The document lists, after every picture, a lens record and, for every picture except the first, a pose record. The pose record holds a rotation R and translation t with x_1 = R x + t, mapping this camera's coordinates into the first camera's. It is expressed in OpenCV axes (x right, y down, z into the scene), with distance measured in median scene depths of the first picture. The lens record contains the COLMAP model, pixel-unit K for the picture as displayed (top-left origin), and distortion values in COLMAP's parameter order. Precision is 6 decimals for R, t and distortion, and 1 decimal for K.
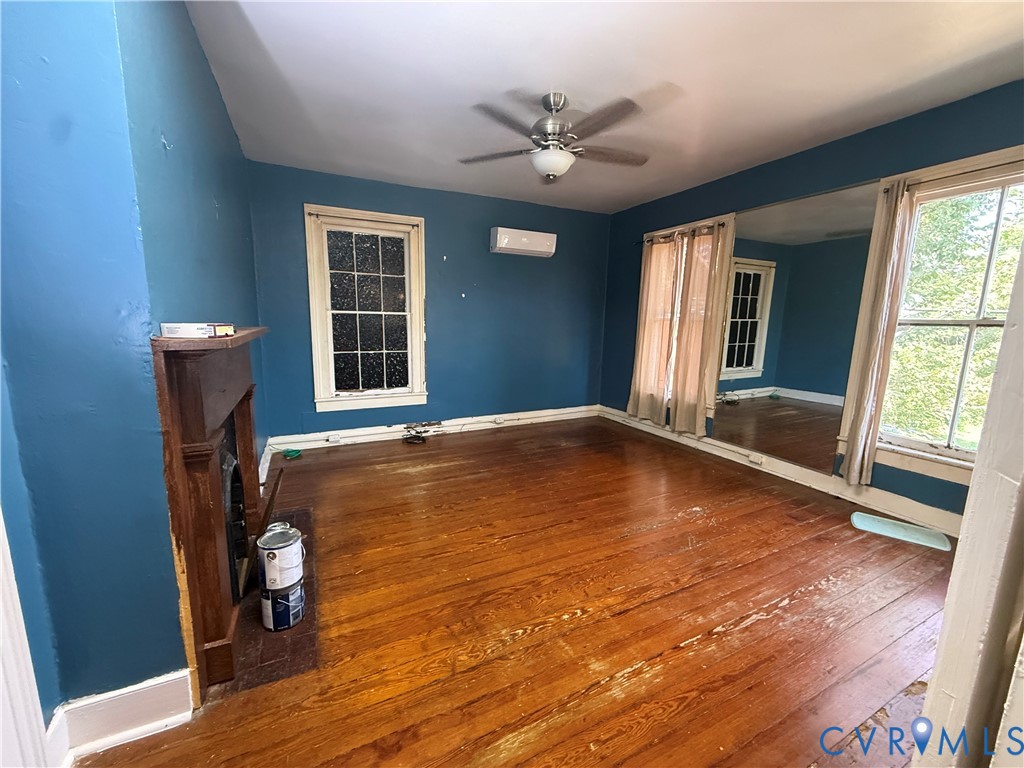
lens RADIAL K [[409.6, 0, 509.8], [0, 409.6, 385.6], [0, 0, 1]] dist [0.002001, -0.000074]
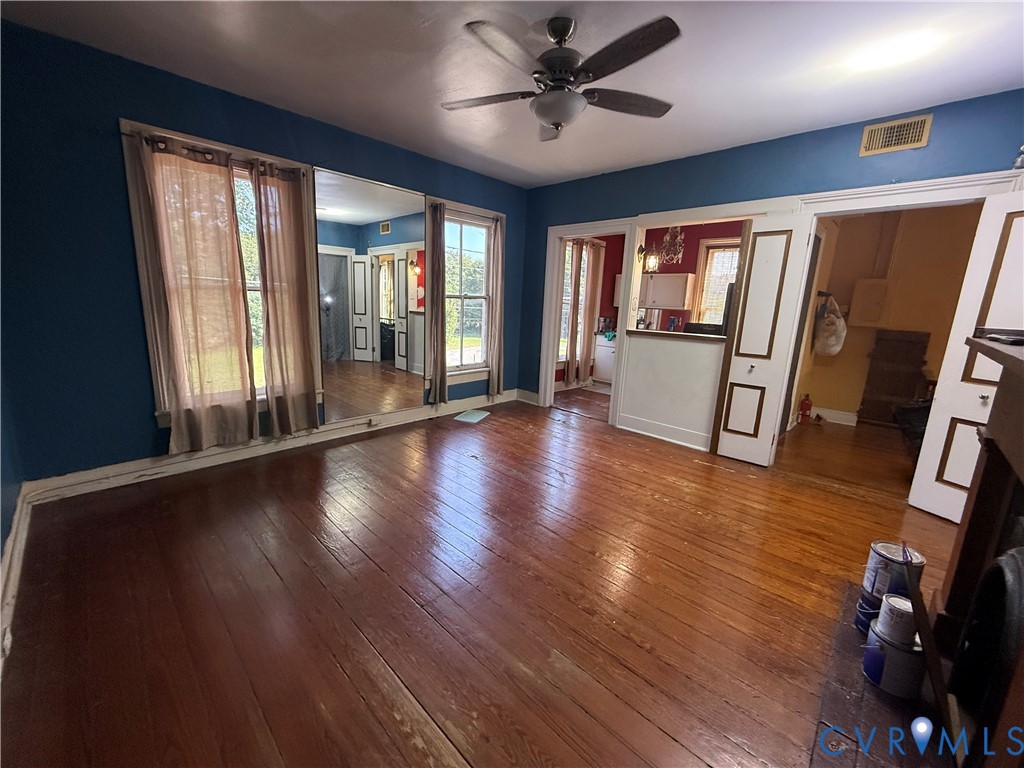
lens RADIAL K [[409.6, 0, 510.7], [0, 409.6, 381.9], [0, 0, 1]] dist [0.002001, -0.000074]
pose [[-0.340916, -0.216060, 0.914929, -0.718199], [0.110123, 0.957353, 0.267111, -0.249470], [-0.933622, 0.191817, -0.302584, 1.409233]]
